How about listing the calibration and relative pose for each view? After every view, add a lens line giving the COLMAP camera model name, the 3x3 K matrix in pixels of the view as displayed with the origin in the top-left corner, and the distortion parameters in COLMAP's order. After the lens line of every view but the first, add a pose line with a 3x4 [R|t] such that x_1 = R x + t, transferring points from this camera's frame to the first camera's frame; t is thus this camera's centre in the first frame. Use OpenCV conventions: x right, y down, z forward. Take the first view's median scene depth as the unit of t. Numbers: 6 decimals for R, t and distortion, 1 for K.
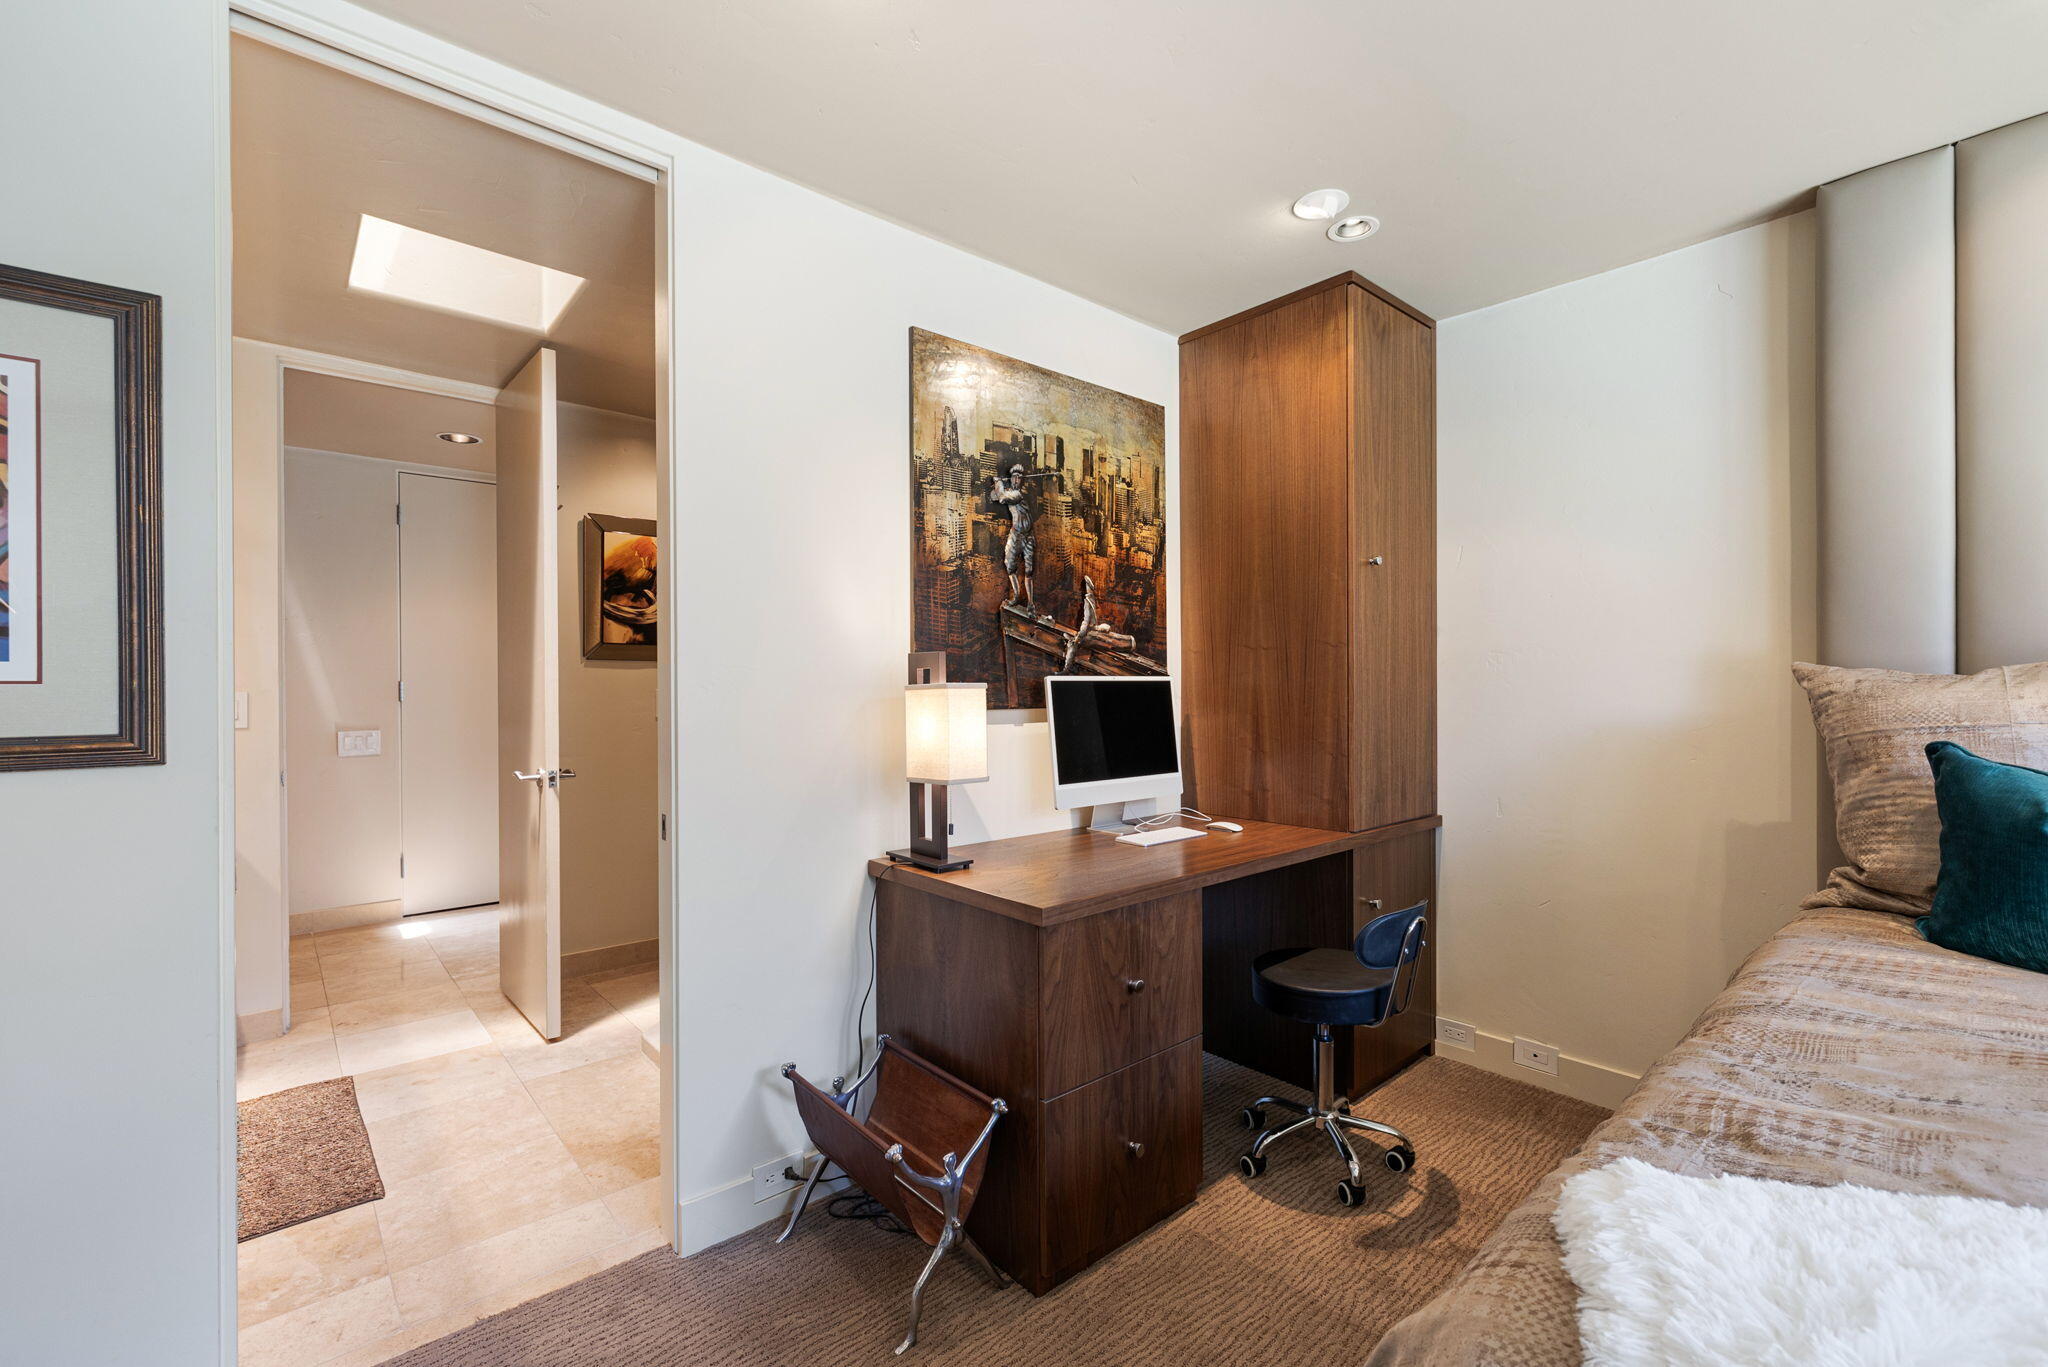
lens RADIAL K [[881.5, 0, 1025.4], [0, 881.5, 701.5], [0, 0, 1]] dist [-0.000793, 0.000069]
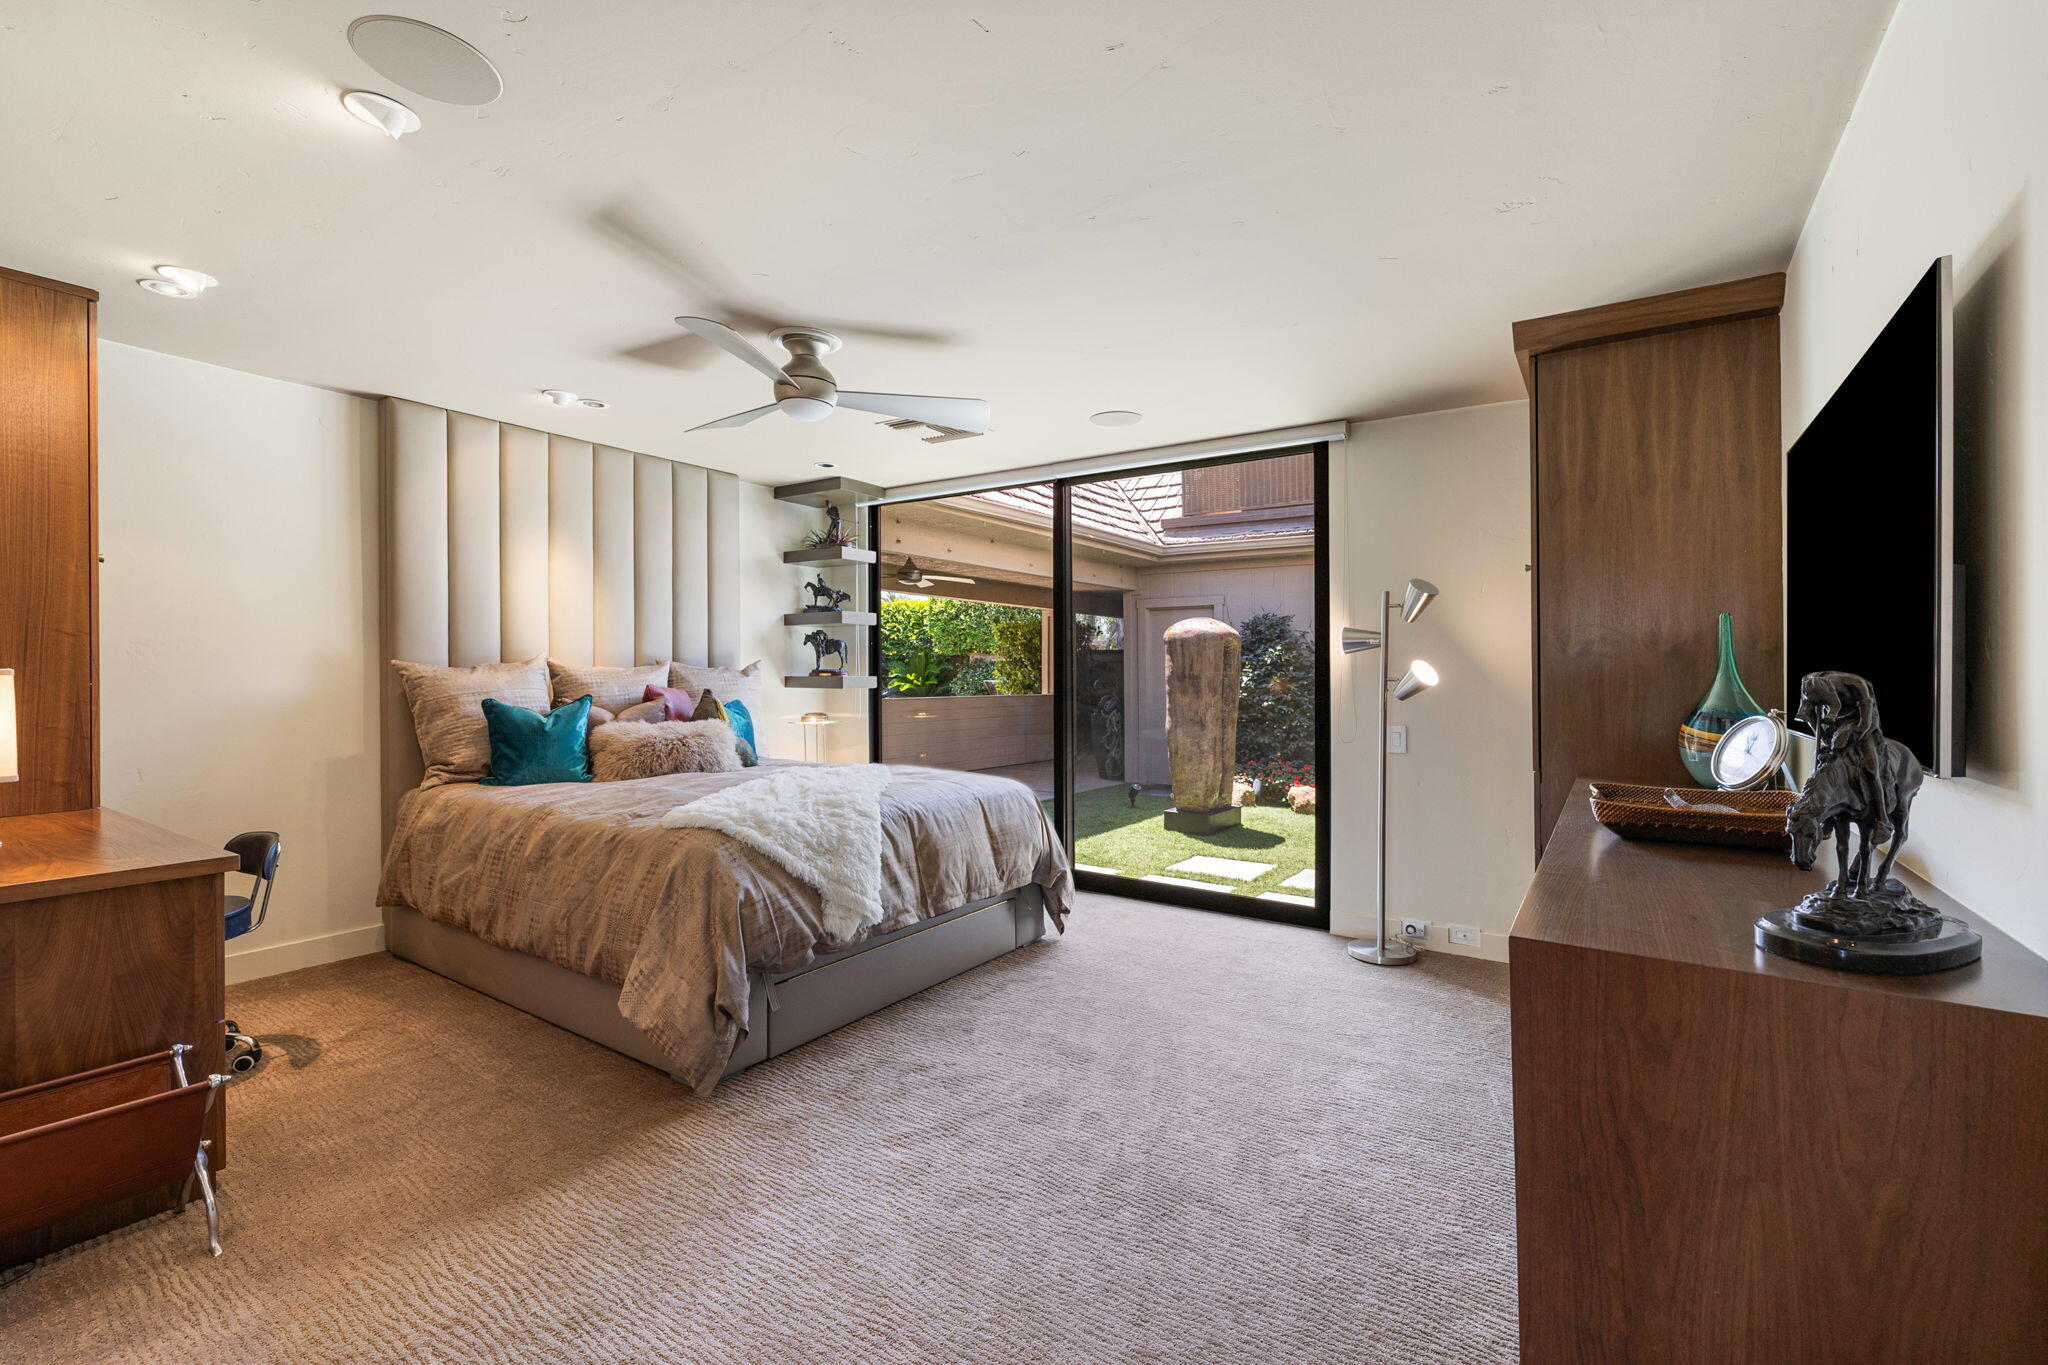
lens RADIAL K [[871.9, 0, 1023.4], [0, 871.9, 662.3], [0, 0, 1]] dist [0.000202, 0.000059]
pose [[-0.247353, 0.020553, 0.968707, -1.228731], [0.021659, 0.999642, -0.015678, 0.015952], [-0.968683, 0.017103, -0.247710, 0.206860]]
